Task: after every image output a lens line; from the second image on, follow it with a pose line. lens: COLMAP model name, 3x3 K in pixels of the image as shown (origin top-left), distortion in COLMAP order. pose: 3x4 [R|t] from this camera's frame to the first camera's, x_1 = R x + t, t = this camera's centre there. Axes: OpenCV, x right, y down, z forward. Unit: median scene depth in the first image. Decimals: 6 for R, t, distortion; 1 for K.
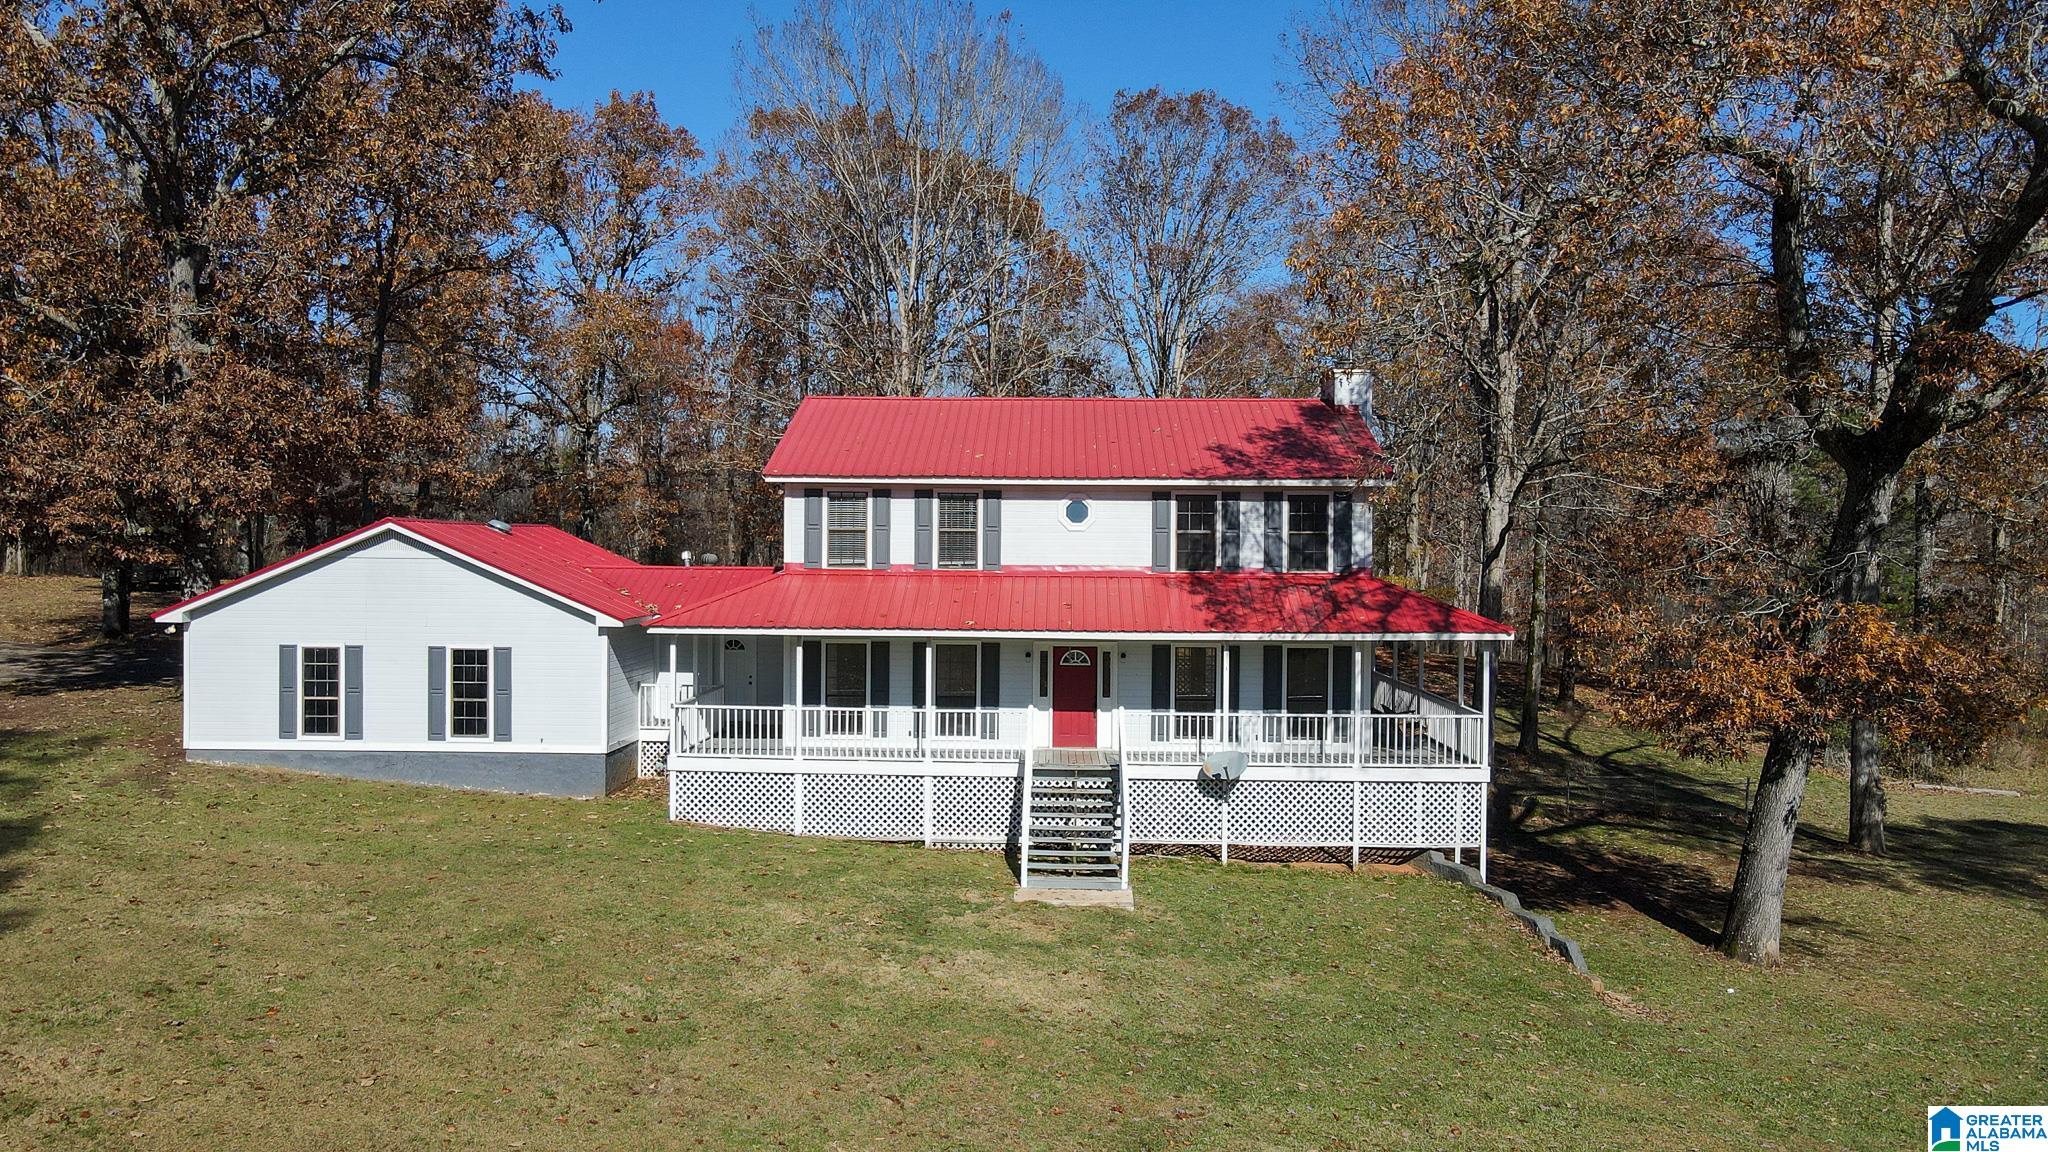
lens RADIAL K [[1522.7, 0, 1024.0], [0, 1522.7, 576.0], [0, 0, 1]] dist [-0.003494, 0.010348]
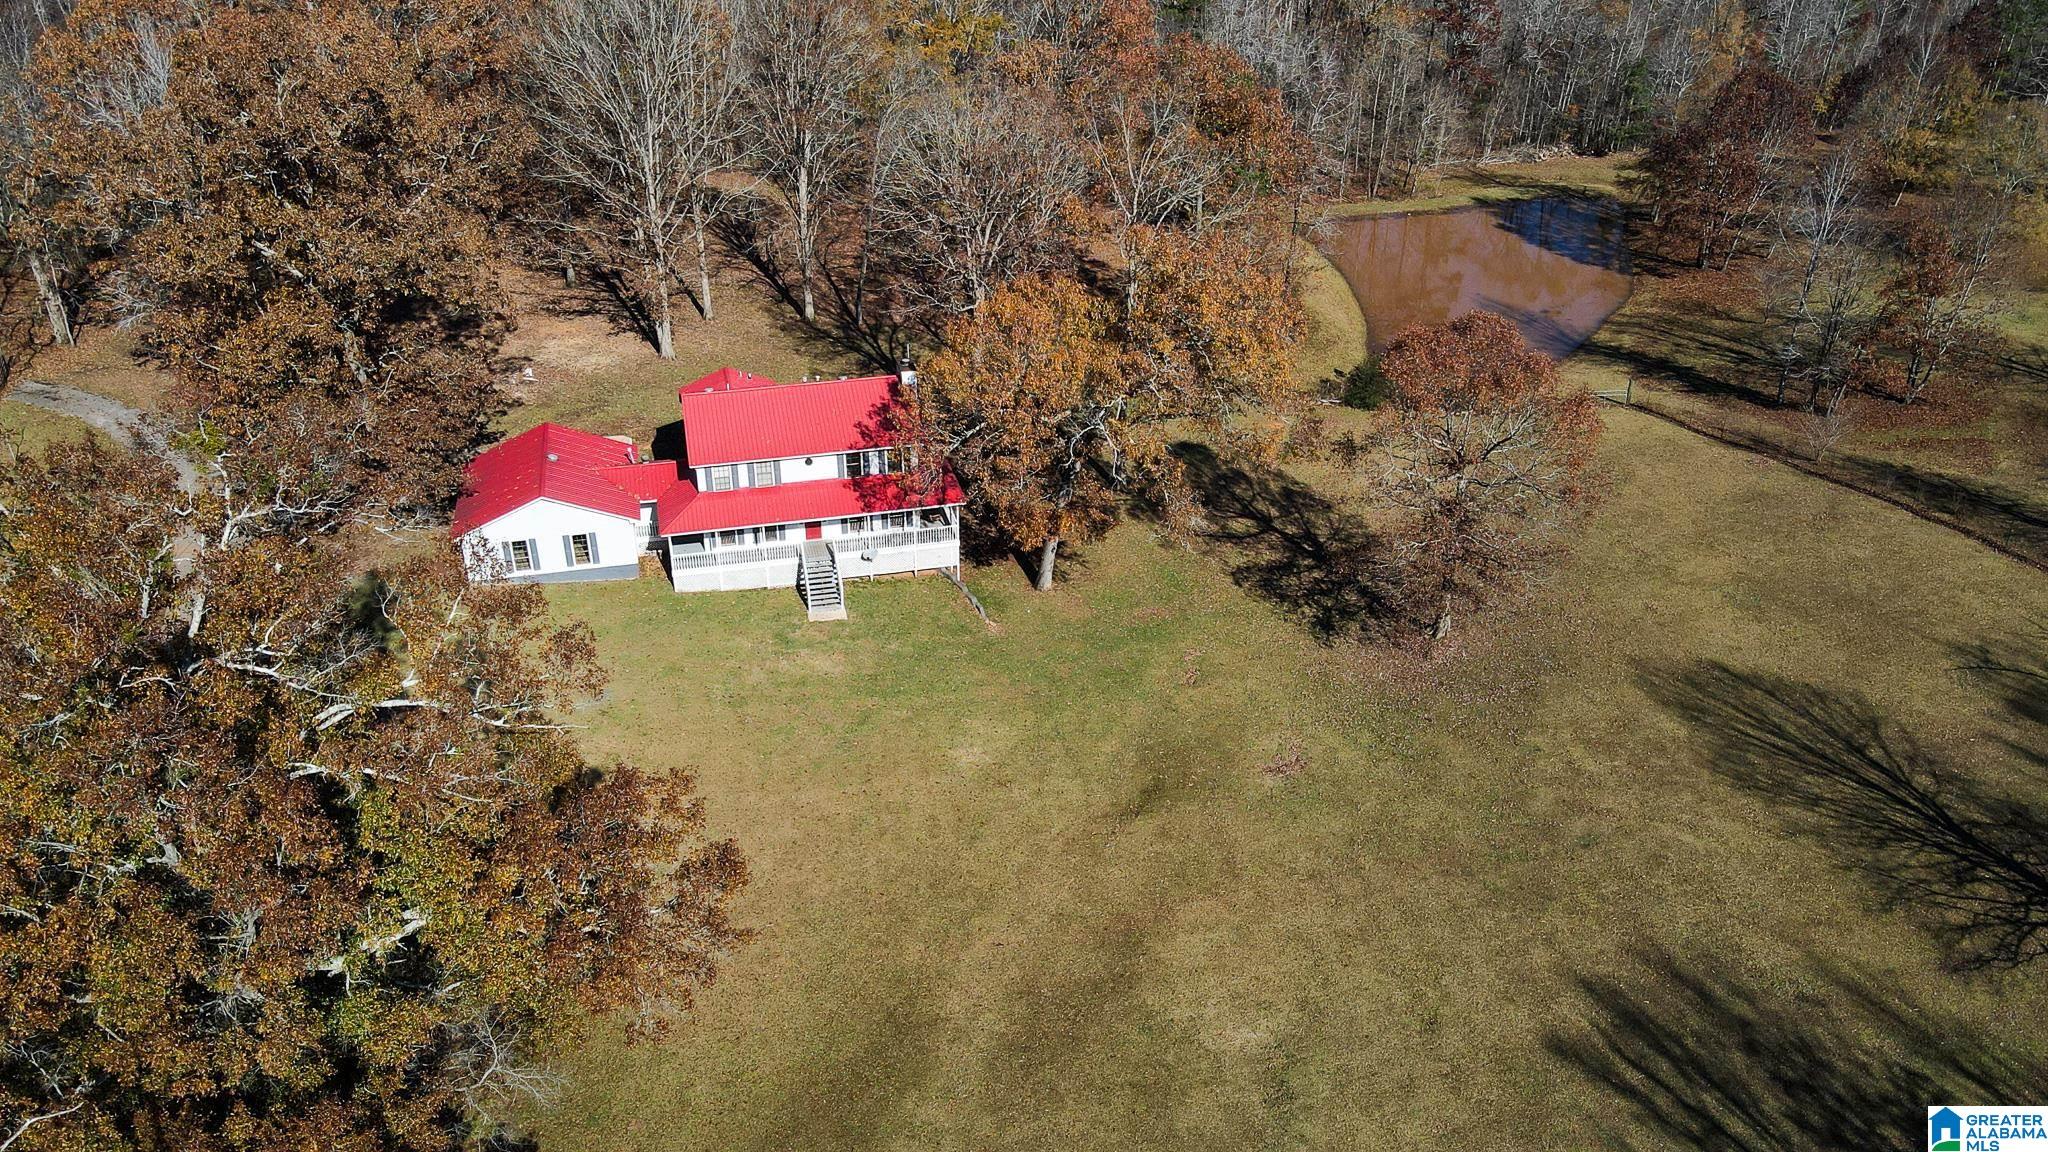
lens RADIAL K [[1522.7, 0, 1024.0], [0, 1522.7, 576.0], [0, 0, 1]] dist [-0.003494, 0.010348]
pose [[0.964009, -0.133581, 0.229876, -0.241506], [0.005144, 0.873828, 0.486209, -1.162314], [-0.265821, -0.467527, 0.843065, -1.441985]]
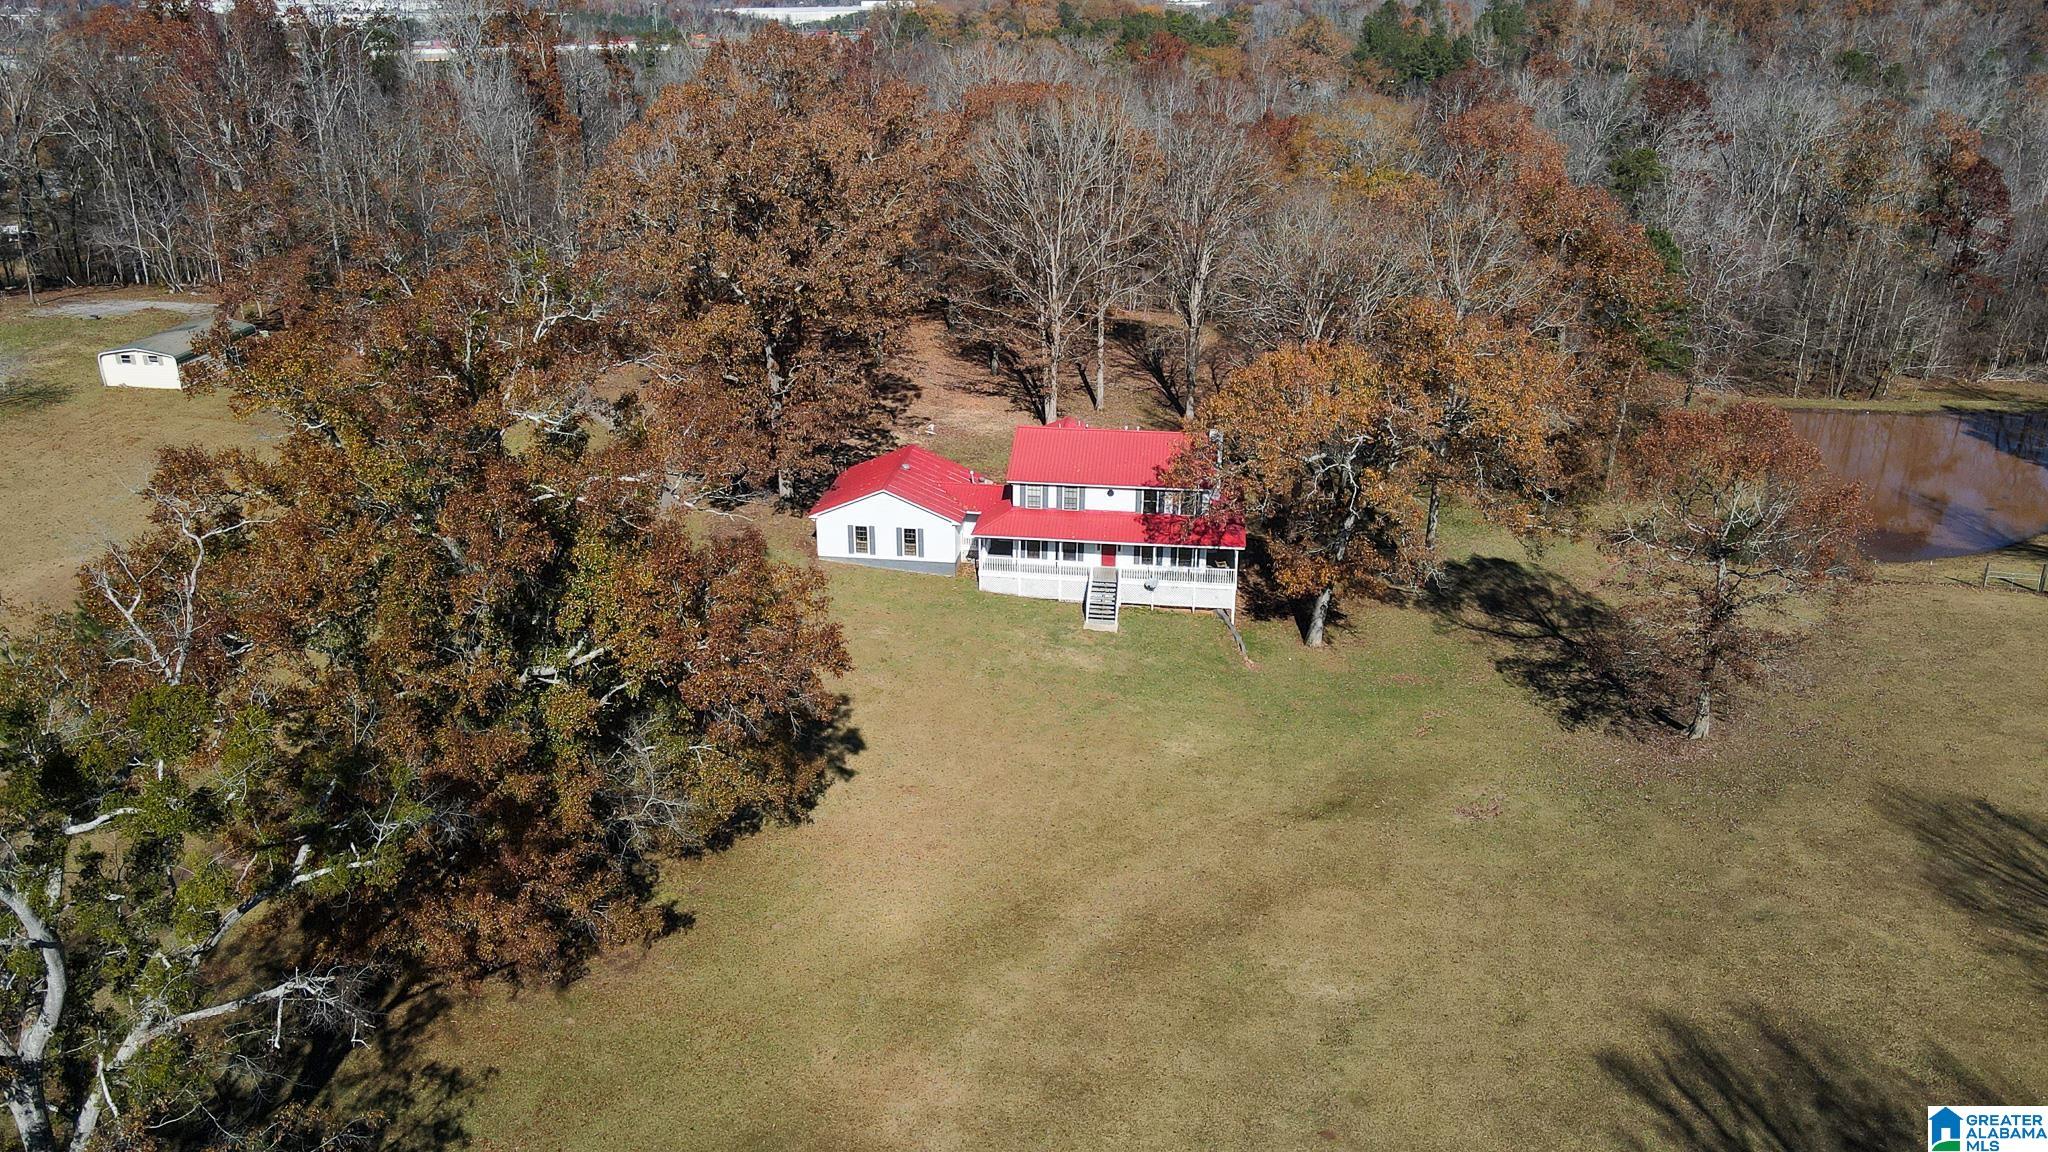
lens RADIAL K [[1522.7, 0, 1024.0], [0, 1522.7, 576.0], [0, 0, 1]] dist [-0.003494, 0.010348]
pose [[0.995453, 0.034188, -0.088912, 0.137546], [-0.000737, 0.936113, 0.351700, -0.943150], [0.095255, -0.350035, 0.931881, -1.865754]]
